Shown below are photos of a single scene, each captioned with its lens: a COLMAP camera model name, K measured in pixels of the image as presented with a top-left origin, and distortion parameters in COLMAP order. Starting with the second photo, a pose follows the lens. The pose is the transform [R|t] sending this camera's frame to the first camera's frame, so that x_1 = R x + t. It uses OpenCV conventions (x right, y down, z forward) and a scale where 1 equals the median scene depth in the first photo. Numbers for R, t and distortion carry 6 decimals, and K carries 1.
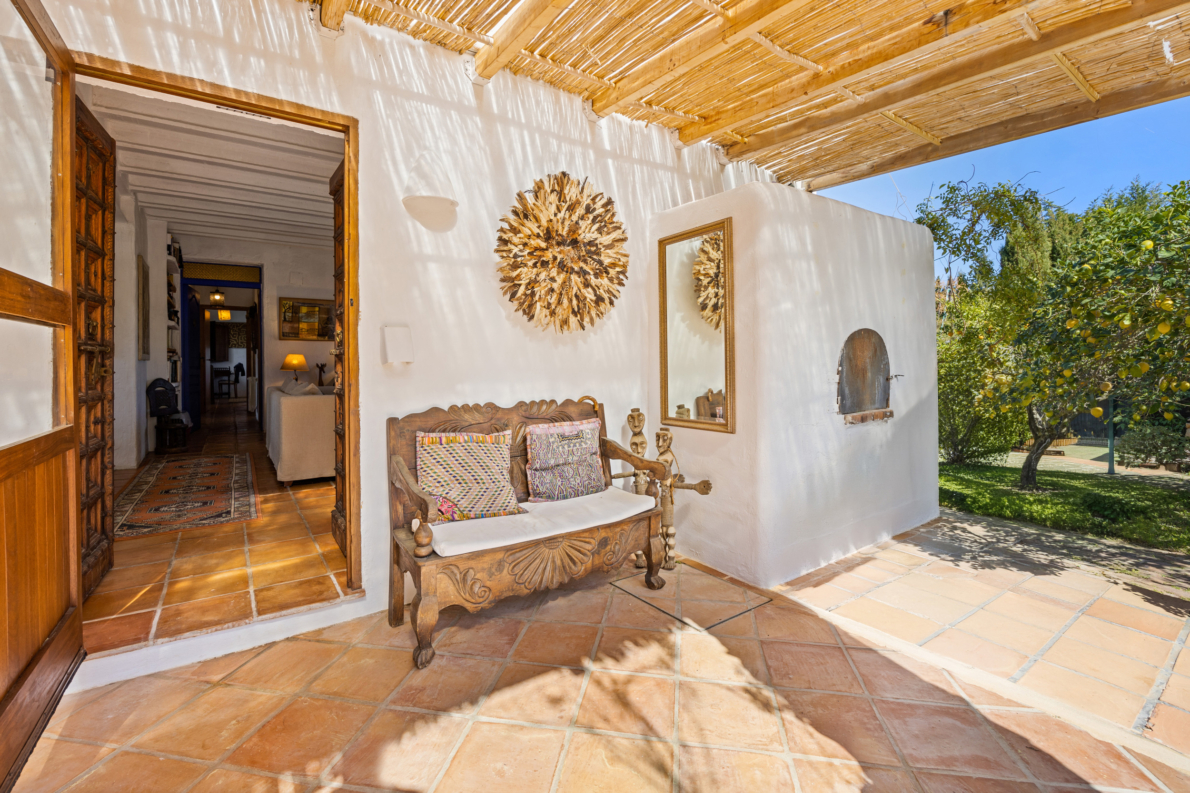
lens RADIAL K [[524.0, 0, 585.5], [0, 524.0, 368.0], [0, 0, 1]] dist [-0.011864, 0.000325]
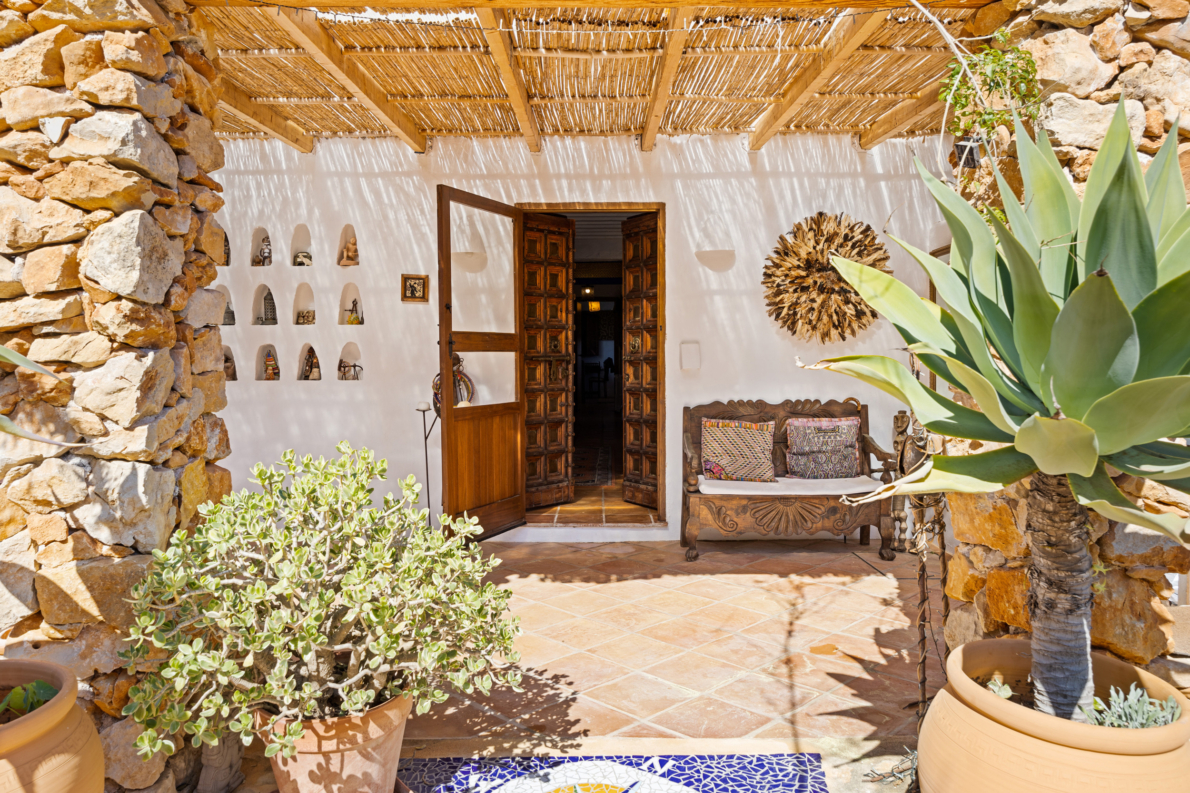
lens RADIAL K [[845.3, 0, 599.5], [0, 845.3, 400.2], [0, 0, 1]] dist [-0.008071, 0.001301]
pose [[0.824168, 0.028233, -0.565641, 0.676138], [-0.003960, 0.999020, 0.044095, -0.023162], [0.566331, -0.034101, 0.823472, -0.948651]]
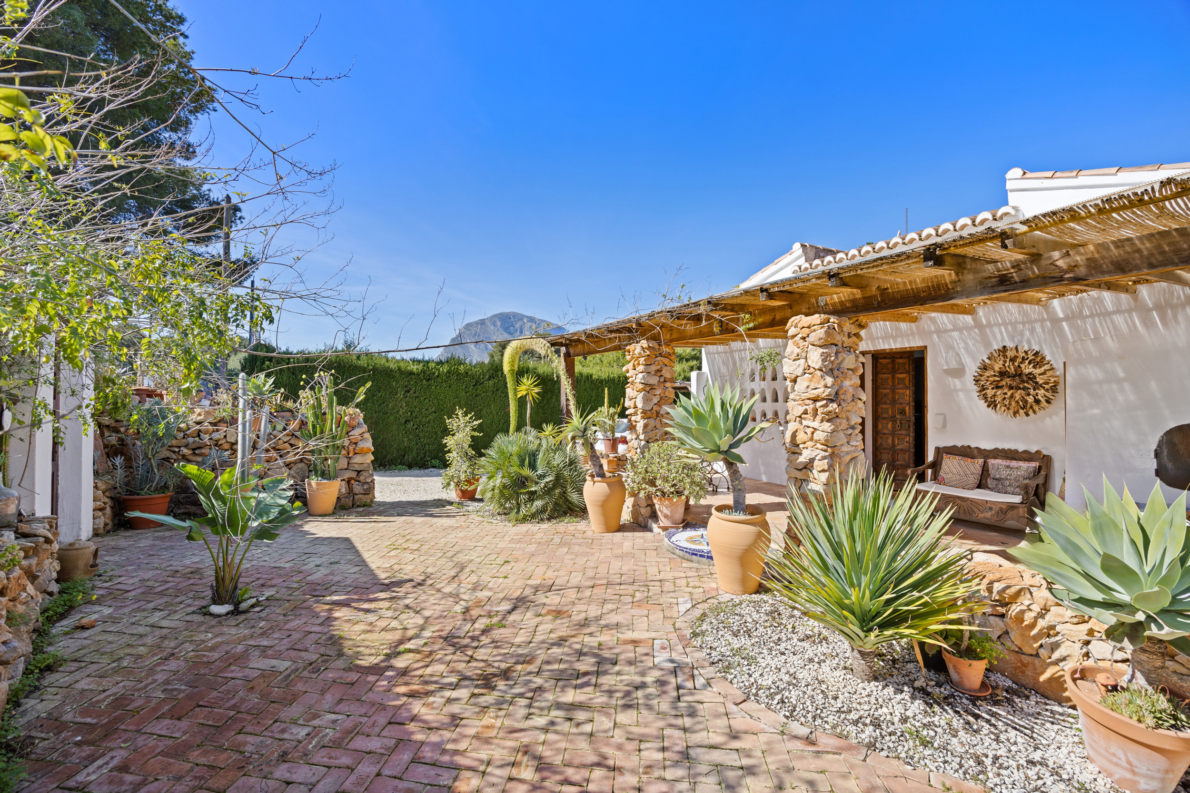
lens RADIAL K [[524.0, 0, 592.6], [0, 524.0, 394.8], [0, 0, 1]] dist [-0.011864, 0.000325]
pose [[-0.122808, -0.003811, -0.992423, 2.417104], [-0.013928, 0.999901, -0.002116, -0.142014], [0.992333, 0.013562, -0.122849, -0.467345]]
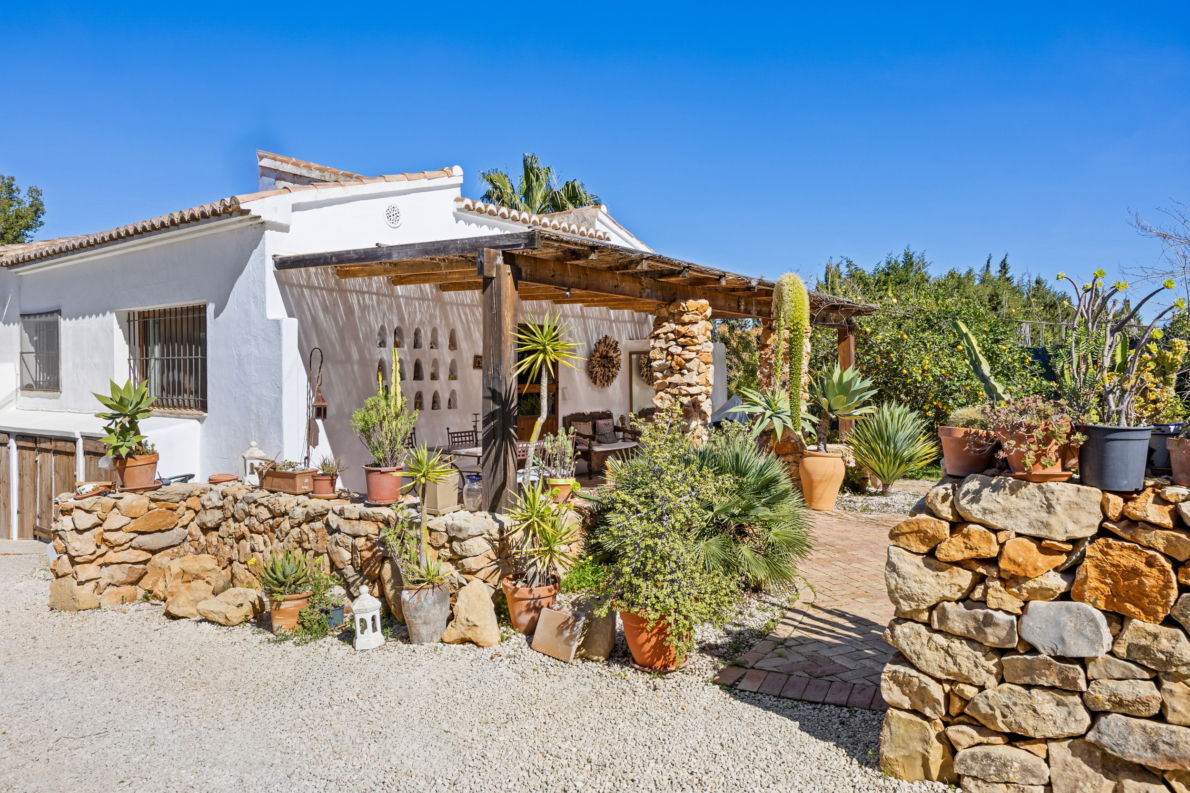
lens RADIAL K [[806.6, 0, 597.4], [0, 806.6, 394.7], [0, 0, 1]] dist [0.002007, 0.000004]
pose [[0.948843, 0.001662, 0.315745, -1.583753], [-0.006852, 0.999859, 0.015330, -0.107793], [-0.315675, -0.016709, 0.948720, -3.447586]]
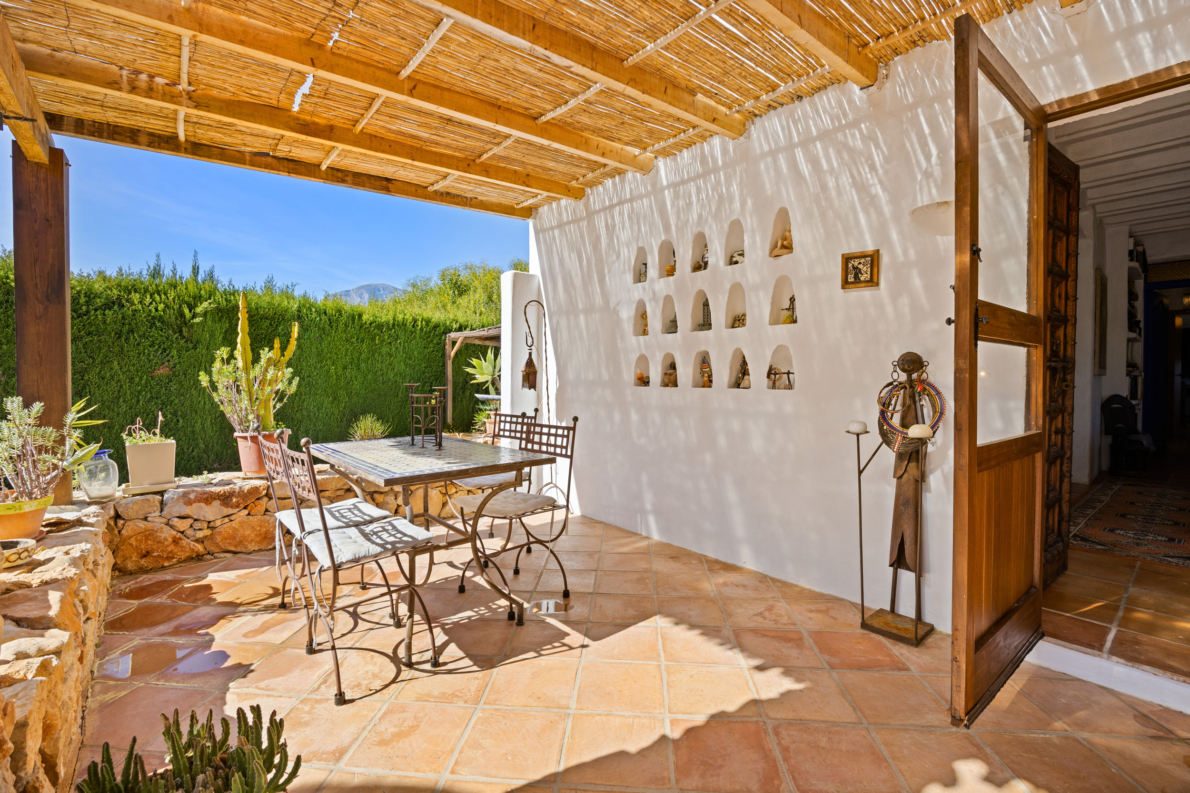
lens RADIAL K [[524.0, 0, 594.6], [0, 524.0, 386.0], [0, 0, 1]] dist [-0.011864, 0.000325]
pose [[0.098891, 0.016114, -0.994968, 0.041210], [-0.011644, 0.999819, 0.015035, 0.002349], [0.995030, 0.010099, 0.099061, -0.071148]]
